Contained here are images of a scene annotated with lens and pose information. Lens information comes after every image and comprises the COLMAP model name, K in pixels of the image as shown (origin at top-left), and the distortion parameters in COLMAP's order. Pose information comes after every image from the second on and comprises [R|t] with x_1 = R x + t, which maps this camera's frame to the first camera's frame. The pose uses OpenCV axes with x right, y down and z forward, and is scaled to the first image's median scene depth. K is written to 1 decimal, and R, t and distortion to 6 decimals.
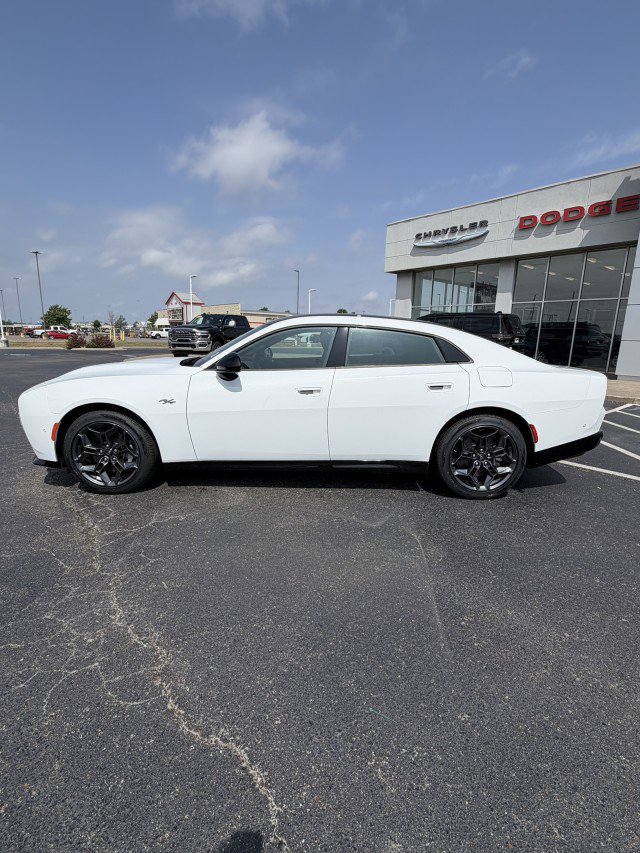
lens RADIAL K [[416.1, 0, 317.6], [0, 416.1, 425.2], [0, 0, 1]] dist [-0.001530, -0.000727]
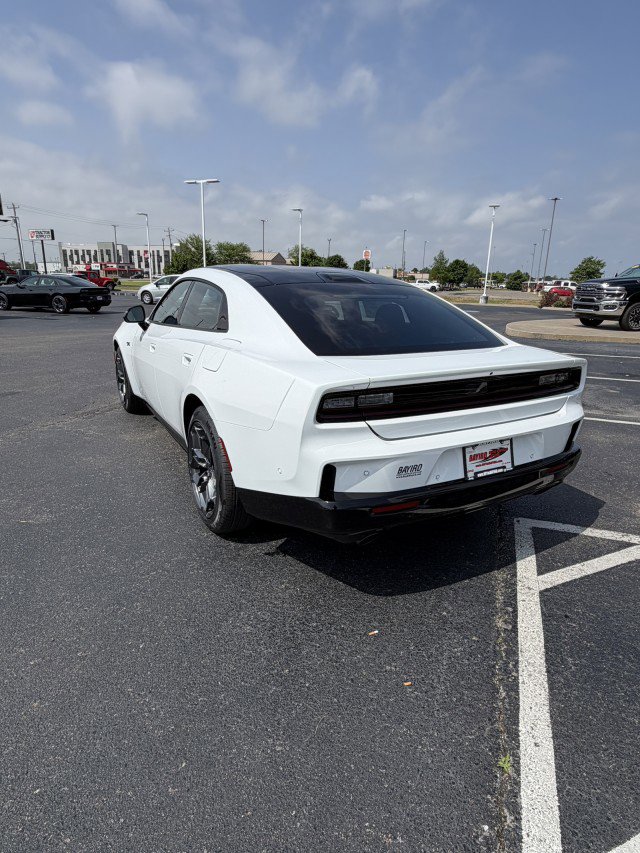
lens RADIAL K [[493.3, 0, 321.3], [0, 493.3, 424.6], [0, 0, 1]] dist [-0.002612, -0.000559]
pose [[0.493470, 0.233438, -0.837851, 0.272137], [-0.192161, 0.968766, 0.156735, -0.037847], [0.848270, 0.083658, 0.522915, 0.167599]]
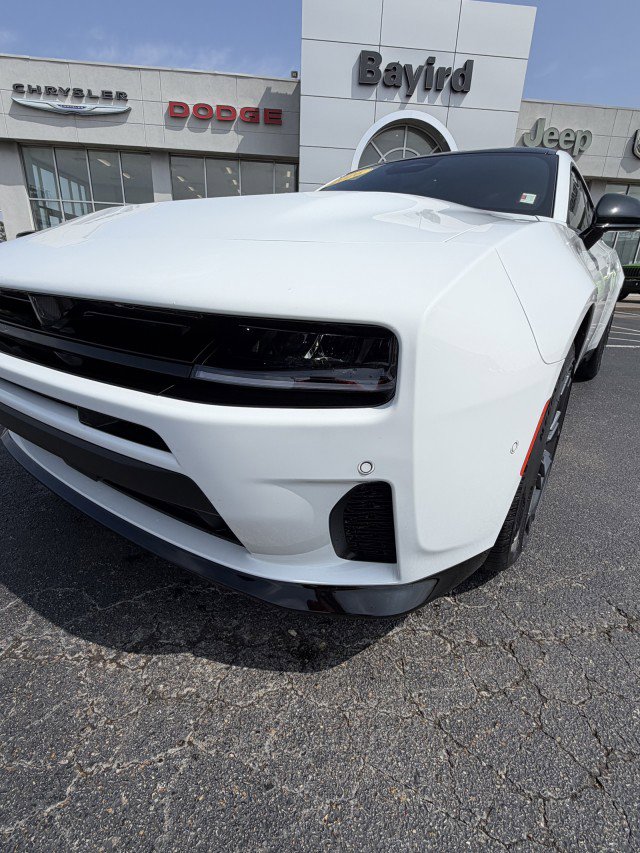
lens RADIAL K [[416.1, 0, 317.6], [0, 416.1, 425.2], [0, 0, 1]] dist [-0.001530, -0.000727]
pose [[0.574347, -0.285320, 0.767279, -0.205412], [0.147604, 0.958026, 0.245762, -0.016650], [-0.805194, -0.027900, 0.592354, 0.222120]]
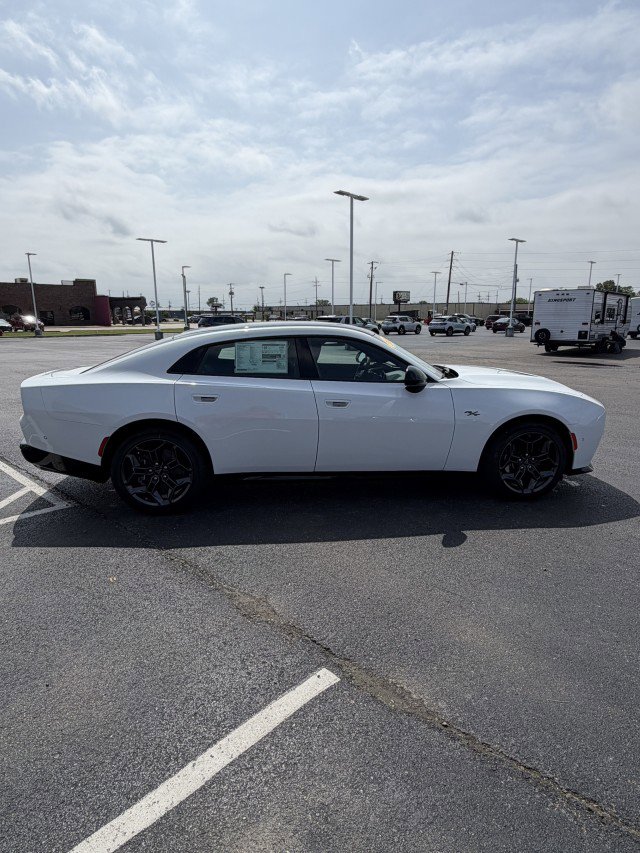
lens RADIAL K [[493.3, 0, 321.3], [0, 493.3, 424.6], [0, 0, 1]] dist [-0.002612, -0.000559]
pose [[-0.992055, 0.003839, -0.125749, 0.038211], [-0.048302, 0.911309, 0.408880, -0.147136], [0.116166, 0.411705, -0.903883, 0.605685]]
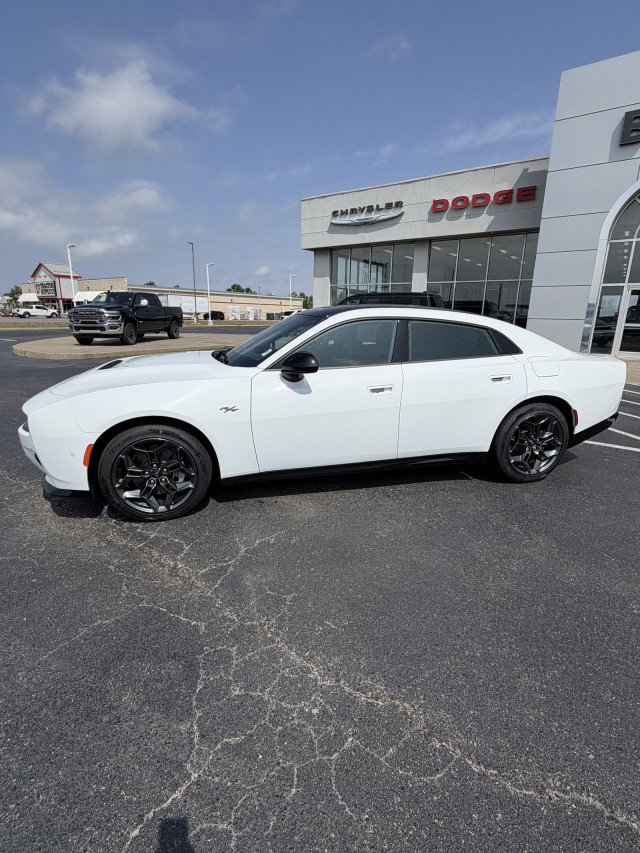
lens RADIAL K [[416.1, 0, 317.6], [0, 416.1, 425.2], [0, 0, 1]] dist [-0.001530, -0.000727]
pose [[0.969045, -0.070800, 0.236516, -0.088776], [0.057815, 0.996437, 0.061404, -0.015151], [-0.240021, -0.045829, 0.969685, 0.025002]]
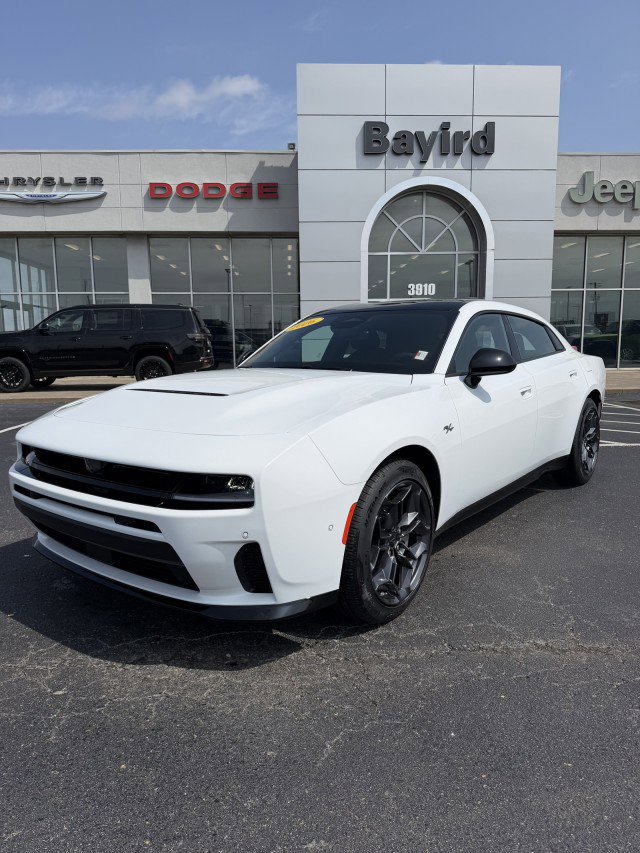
lens RADIAL K [[603.1, 0, 314.2], [0, 603.1, 429.8], [0, 0, 1]] dist [0.052954, -0.097249]
pose [[0.610910, -0.139025, 0.779398, -0.272228], [0.189725, 0.981483, 0.026360, -0.026868], [-0.768631, 0.131768, 0.625975, 0.133583]]
